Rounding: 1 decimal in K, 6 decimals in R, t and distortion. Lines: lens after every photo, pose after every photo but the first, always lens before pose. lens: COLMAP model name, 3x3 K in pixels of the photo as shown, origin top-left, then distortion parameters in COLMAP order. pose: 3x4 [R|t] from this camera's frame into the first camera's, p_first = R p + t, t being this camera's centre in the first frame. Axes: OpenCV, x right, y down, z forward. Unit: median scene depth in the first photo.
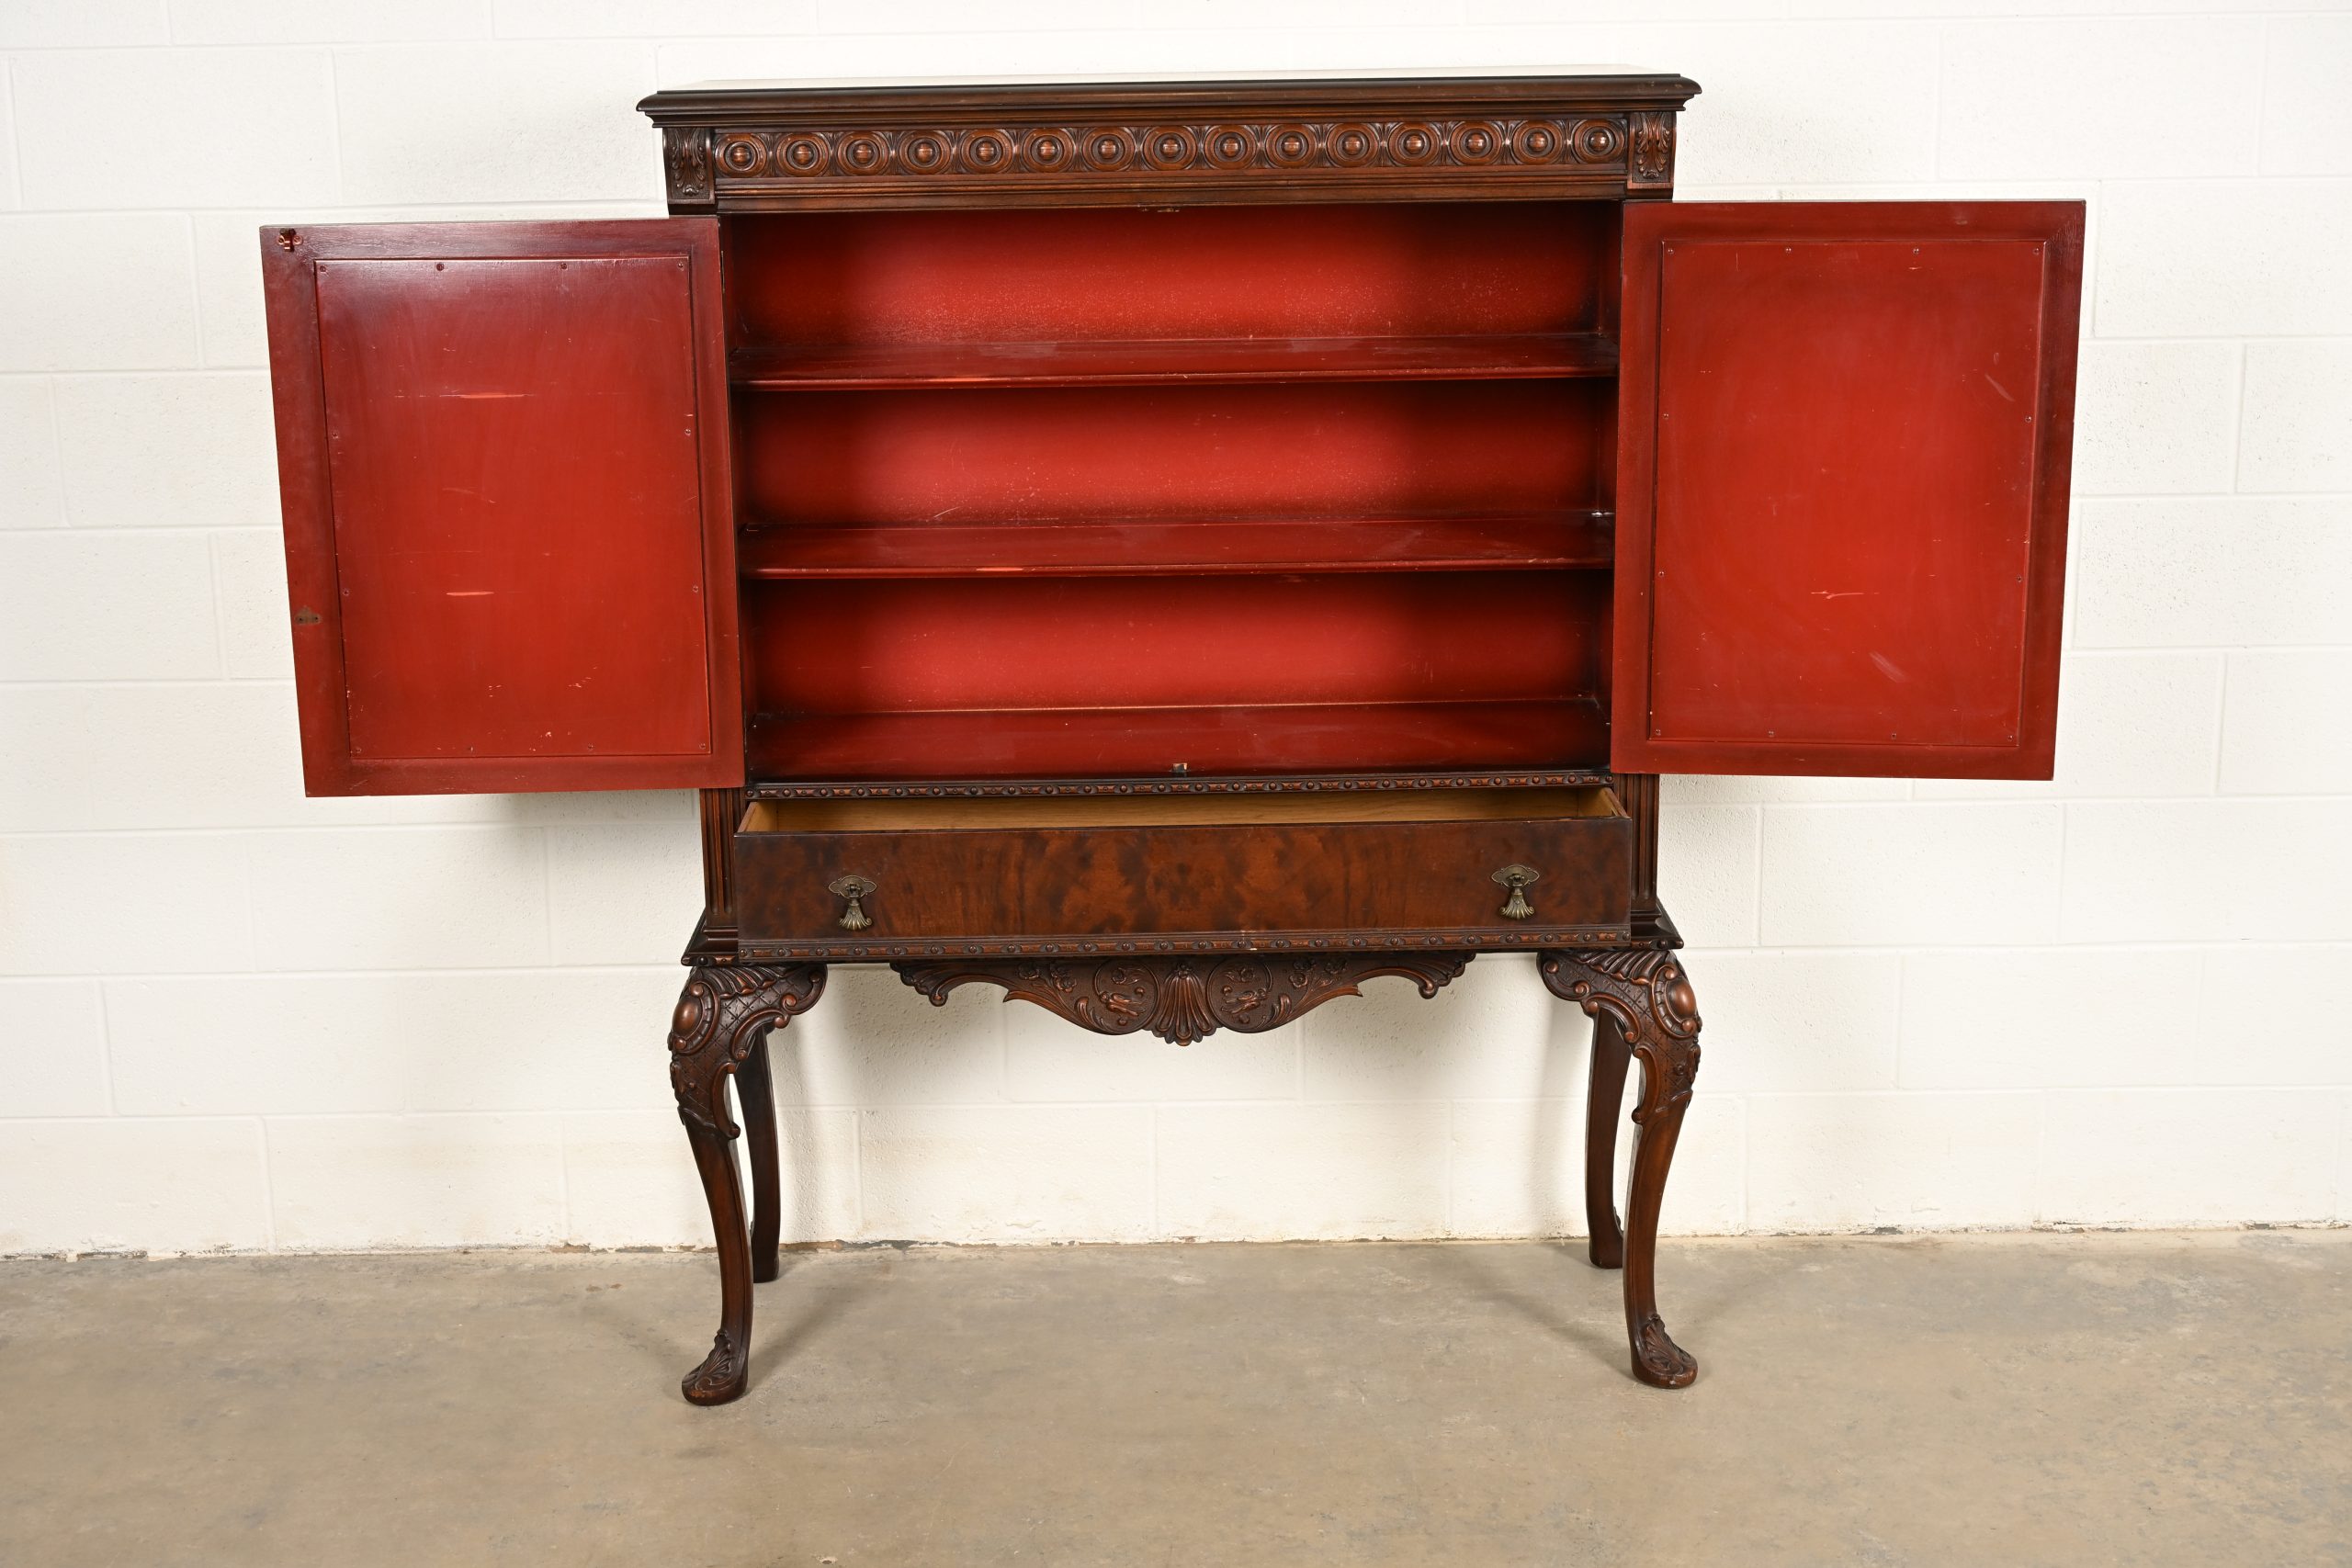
lens RADIAL K [[3236.7, 0, 1176.0], [0, 3236.7, 784.0], [0, 0, 1]] dist [0.008726, -0.001317]
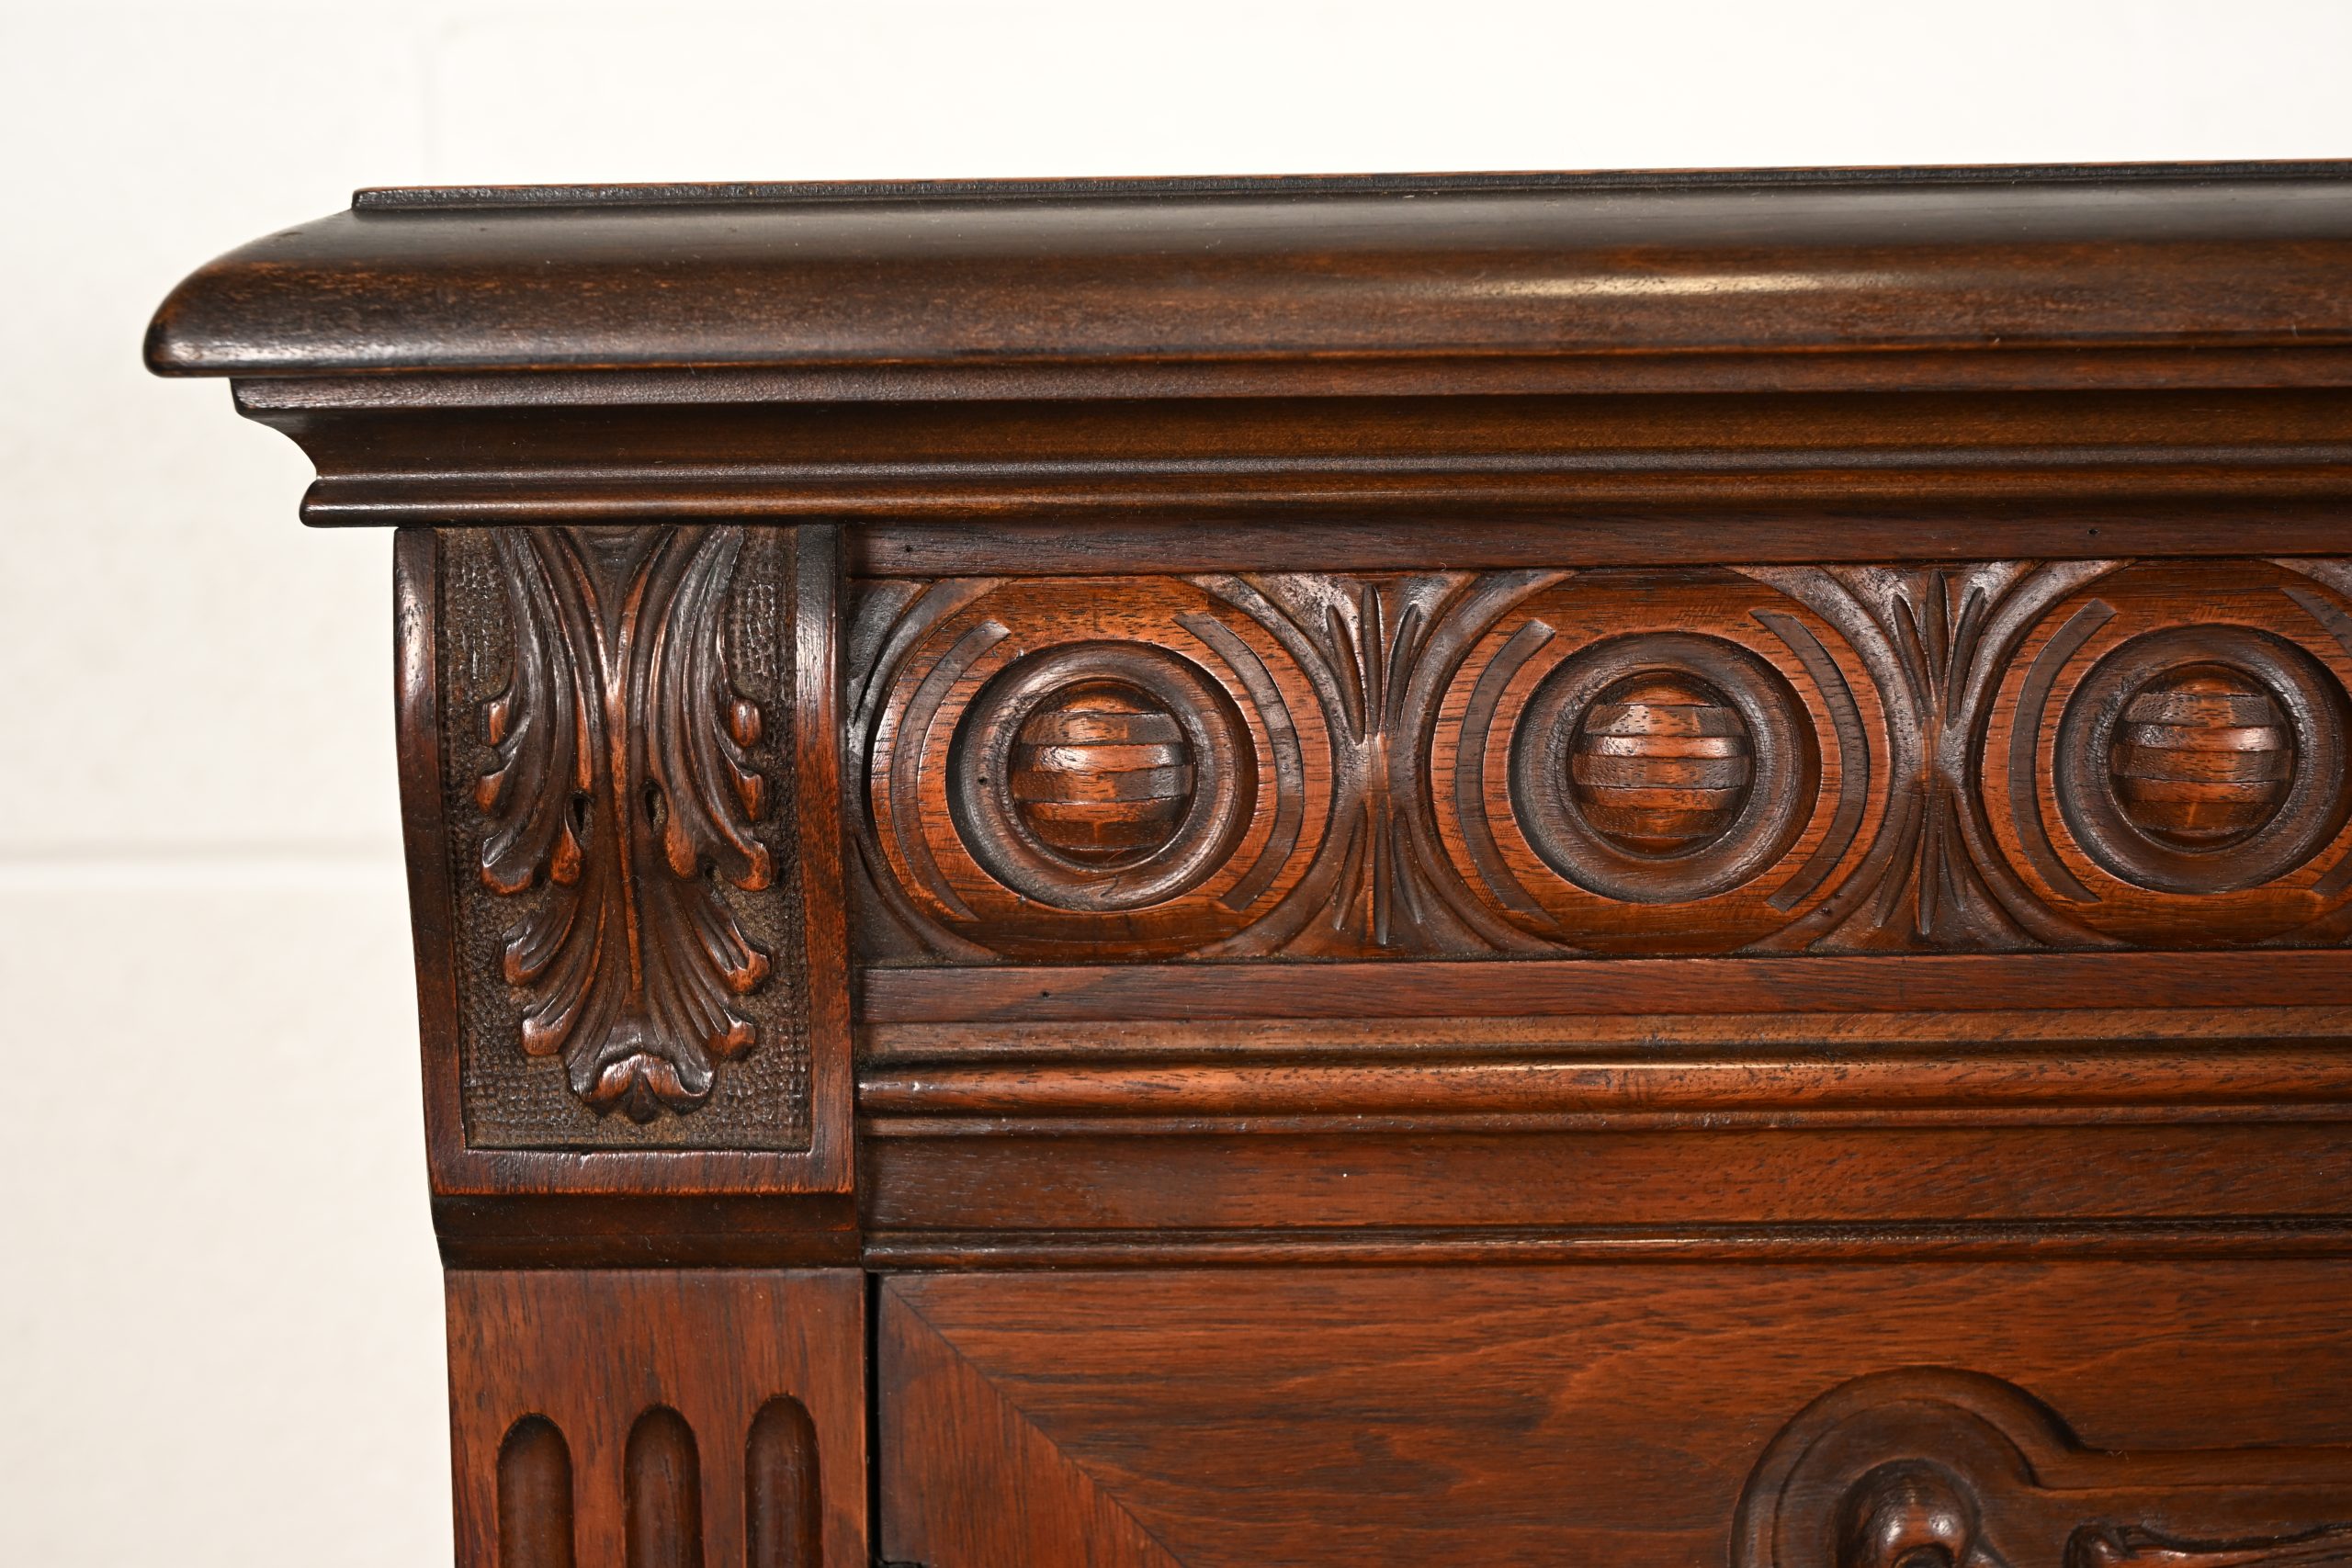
lens RADIAL K [[3104.5, 0, 1114.8], [0, 3104.5, 783.2], [0, 0, 1]] dist [-0.000192, -0.000356]
pose [[0.999628, 0.003480, 0.027040, -0.120626], [-0.000420, 0.993671, -0.112331, -0.160188], [-0.027260, 0.112278, 0.993303, 0.788334]]
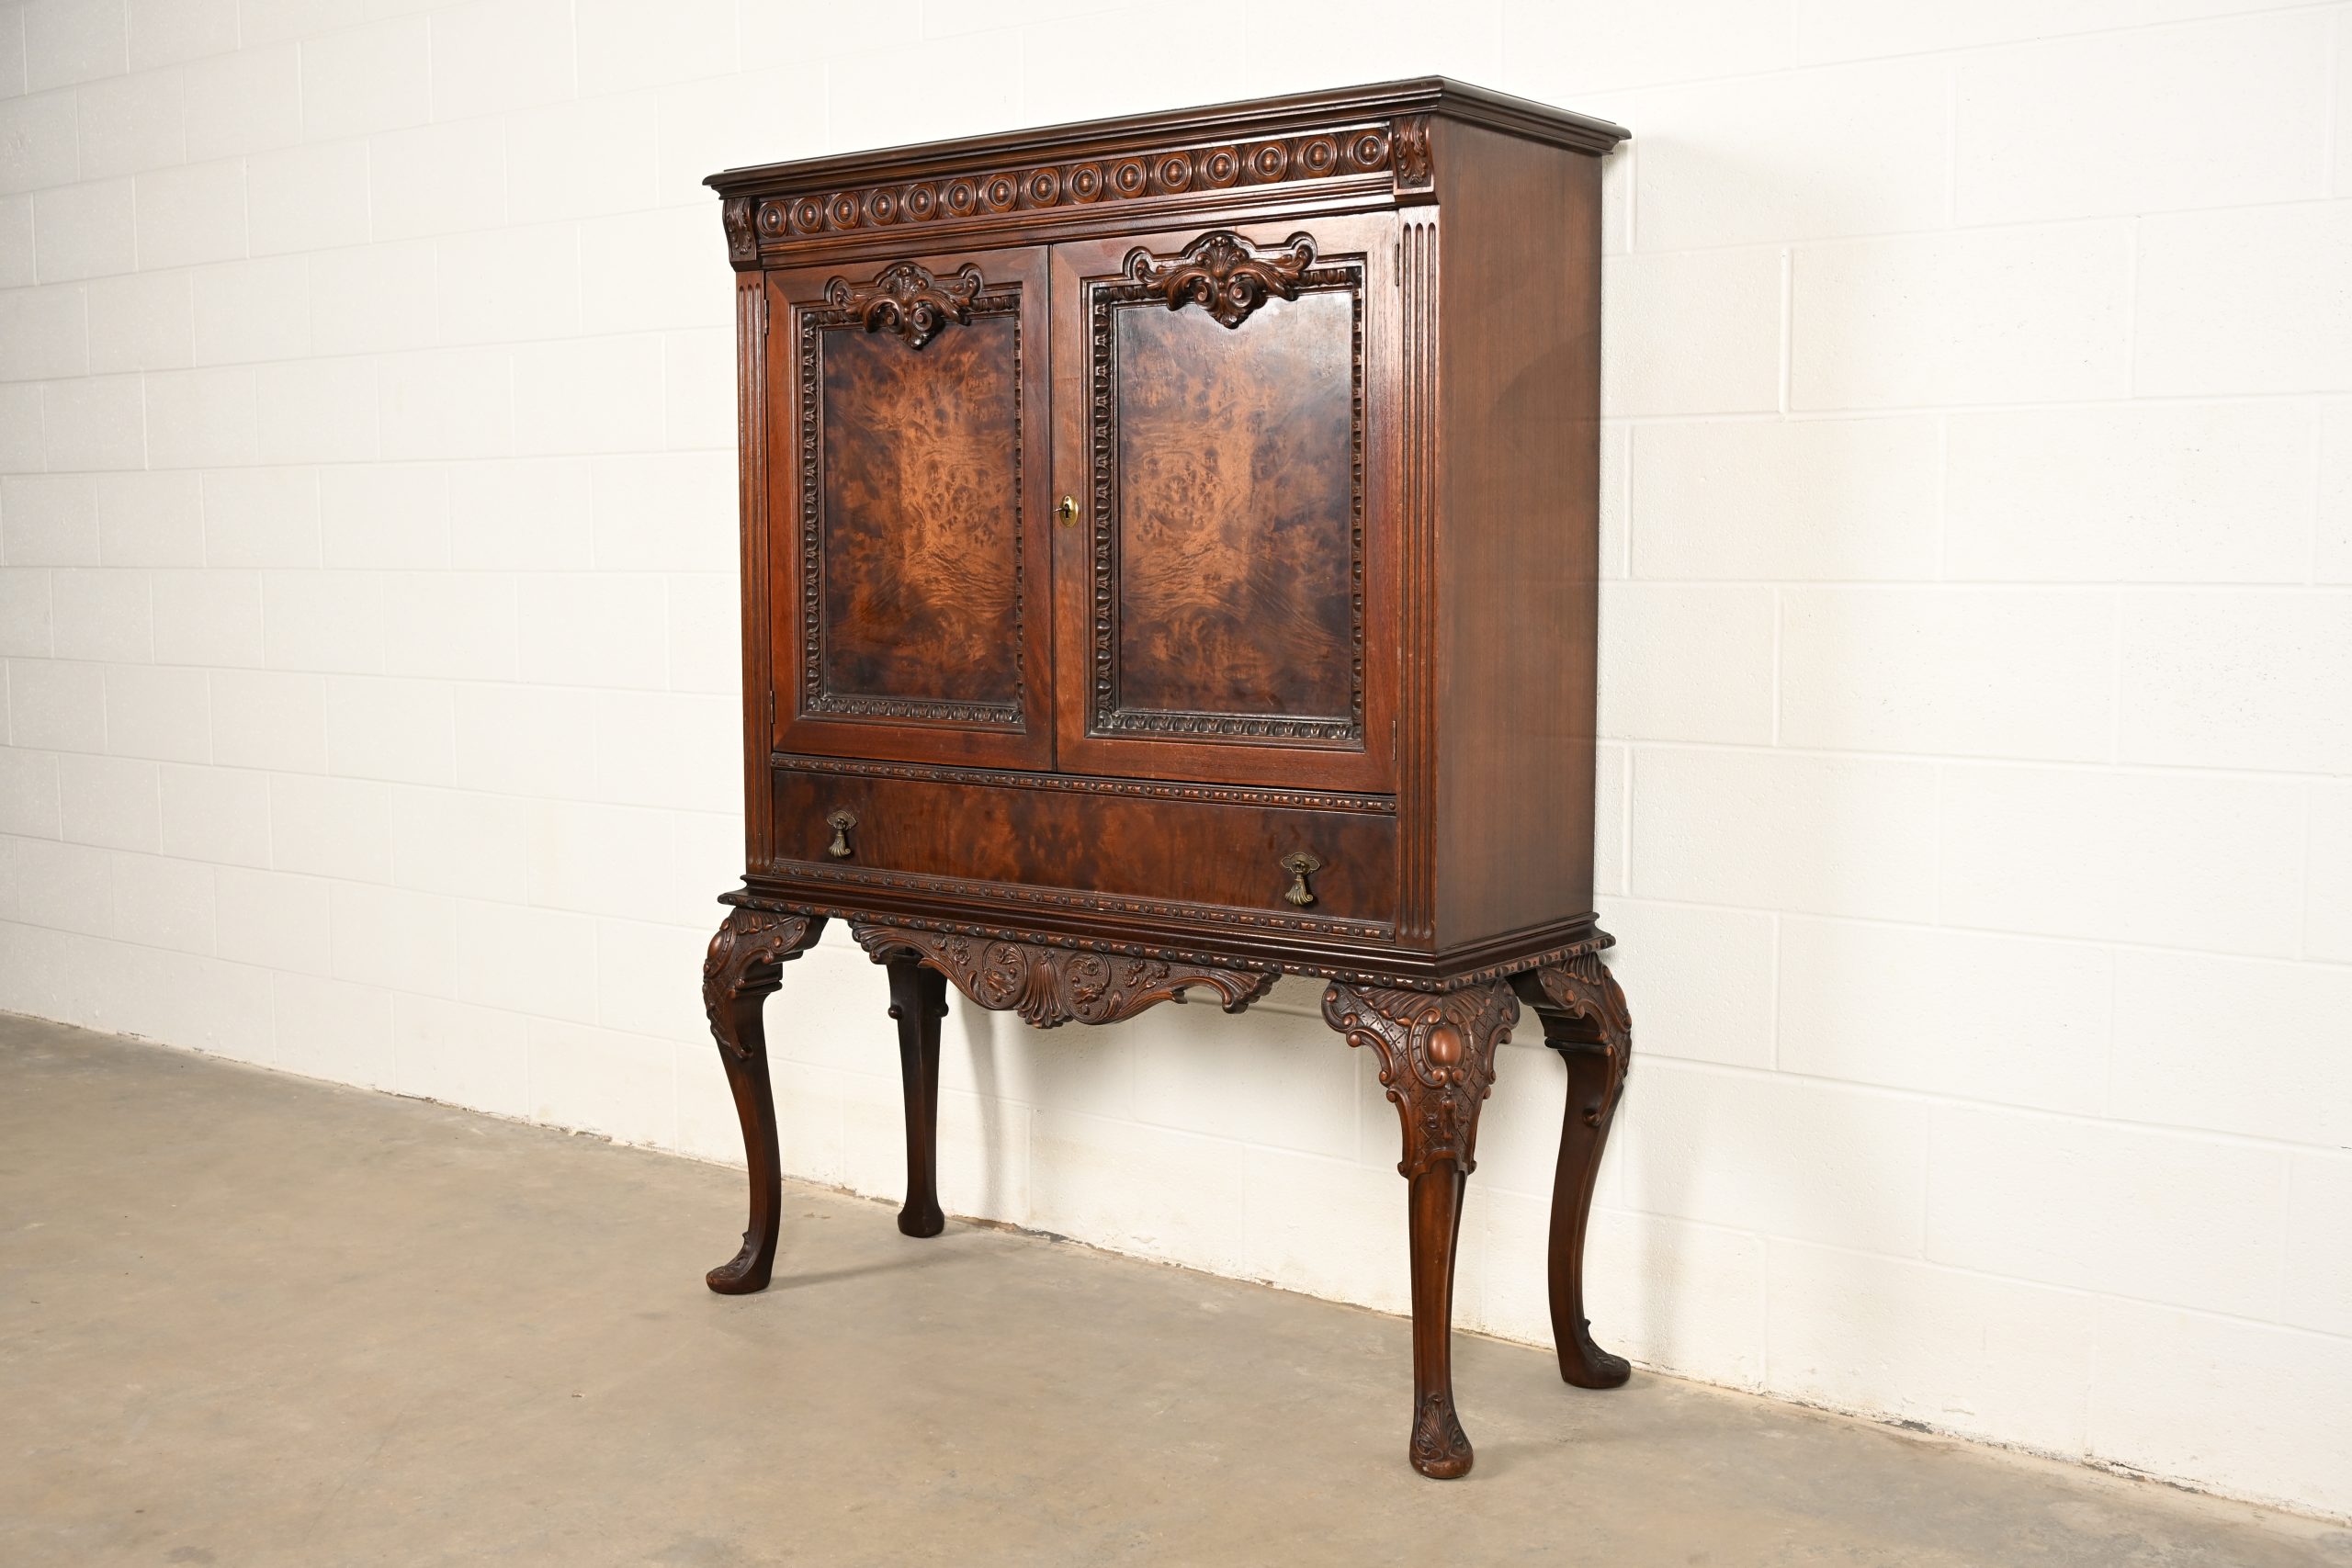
lens RADIAL K [[2547.4, 0, 1171.8], [0, 2547.4, 774.8], [0, 0, 1]] dist [0.007790, 0.006014]
pose [[0.786701, 0.068957, -0.613471, 0.510992], [-0.158289, 0.983052, -0.092487, 0.065246], [0.596696, 0.169865, 0.784283, 0.333962]]
